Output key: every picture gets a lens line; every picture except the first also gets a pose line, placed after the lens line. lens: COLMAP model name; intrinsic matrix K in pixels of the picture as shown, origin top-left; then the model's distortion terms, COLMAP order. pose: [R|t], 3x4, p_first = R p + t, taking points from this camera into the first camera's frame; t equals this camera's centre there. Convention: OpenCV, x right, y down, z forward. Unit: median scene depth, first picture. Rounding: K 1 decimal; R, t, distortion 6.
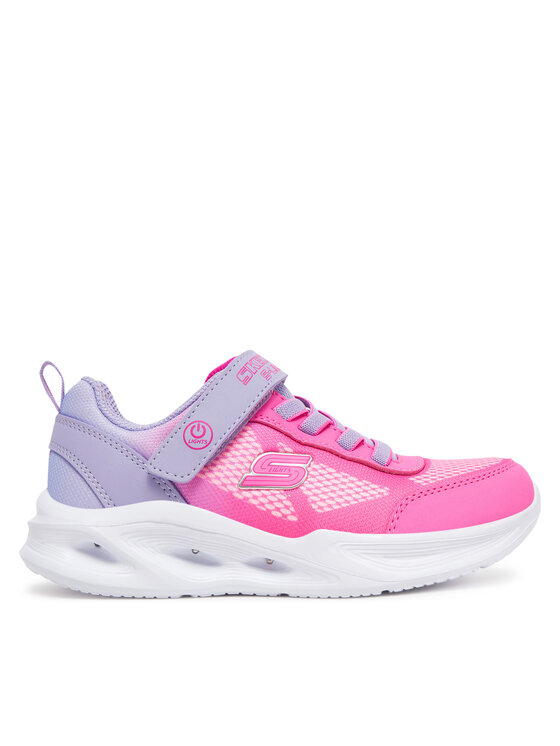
lens RADIAL K [[1025.0, 0, 280.0], [0, 1025.0, 373.0], [0, 0, 1]] dist [-0.009101, -0.014041]
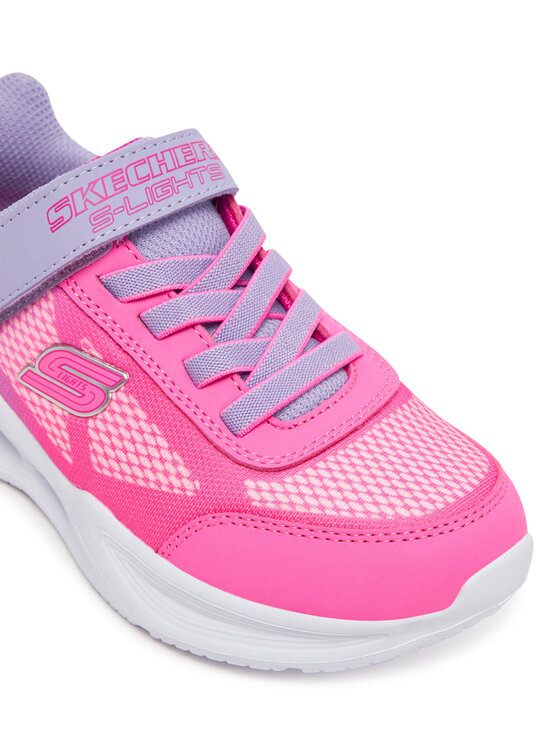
lens RADIAL K [[1025.0, 0, 280.0], [0, 1025.0, 373.0], [0, 0, 1]] dist [-0.009101, -0.014041]
pose [[0.837113, 0.406028, -0.366583, 0.332283], [-0.176624, 0.834858, 0.521360, -0.256631], [0.517732, -0.371690, 0.770585, 0.587520]]
